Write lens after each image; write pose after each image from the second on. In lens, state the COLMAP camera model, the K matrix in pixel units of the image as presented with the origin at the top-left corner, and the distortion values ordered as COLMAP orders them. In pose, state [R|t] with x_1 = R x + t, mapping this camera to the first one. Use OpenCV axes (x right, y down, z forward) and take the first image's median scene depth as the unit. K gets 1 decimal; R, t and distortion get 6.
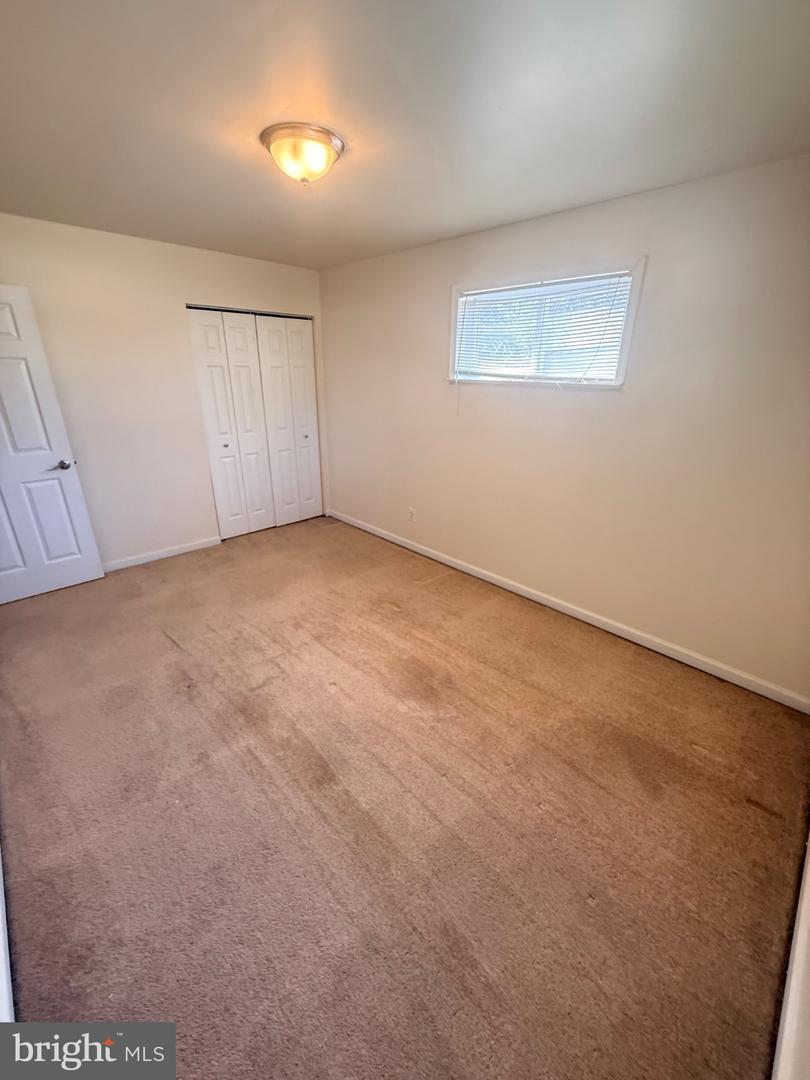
lens RADIAL K [[431.7, 0, 406.1], [0, 431.7, 539.5], [0, 0, 1]] dist [0.002239, 0.000109]
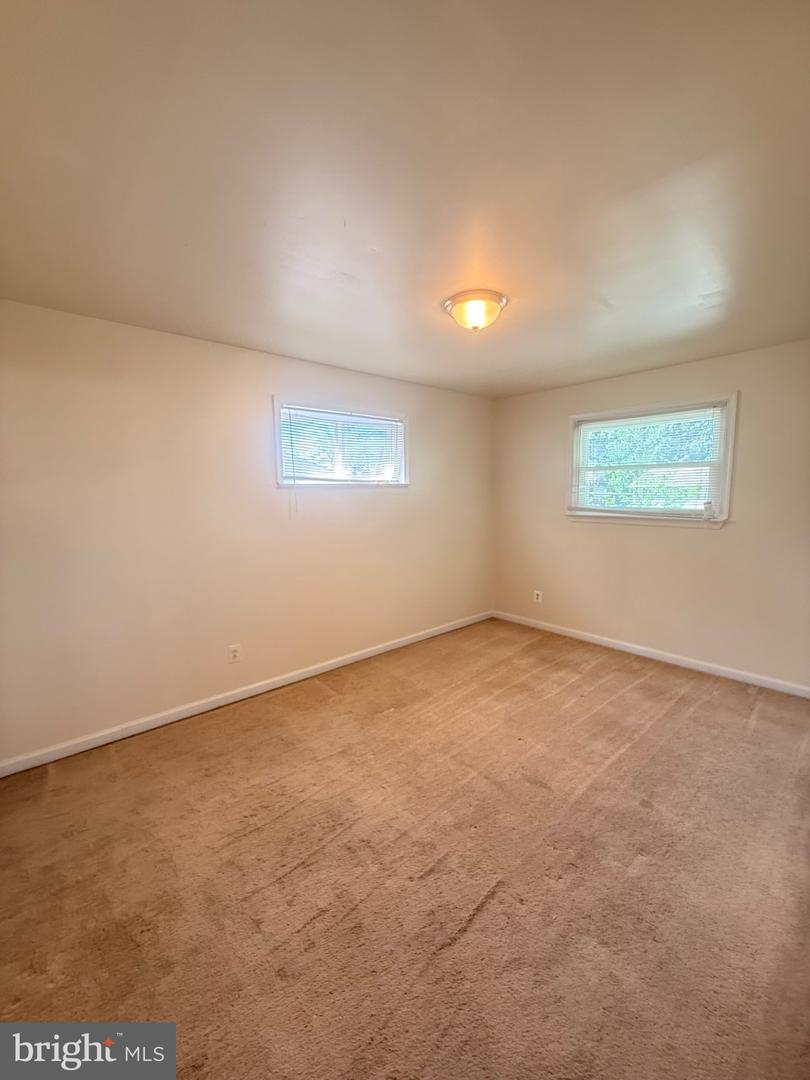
lens RADIAL K [[431.7, 0, 406.5], [0, 431.7, 538.6], [0, 0, 1]] dist [0.002239, 0.000109]
pose [[0.049620, -0.133060, 0.989865, -0.871976], [0.375759, 0.920757, 0.104935, -0.260115], [-0.925388, 0.366744, 0.095686, 0.709512]]
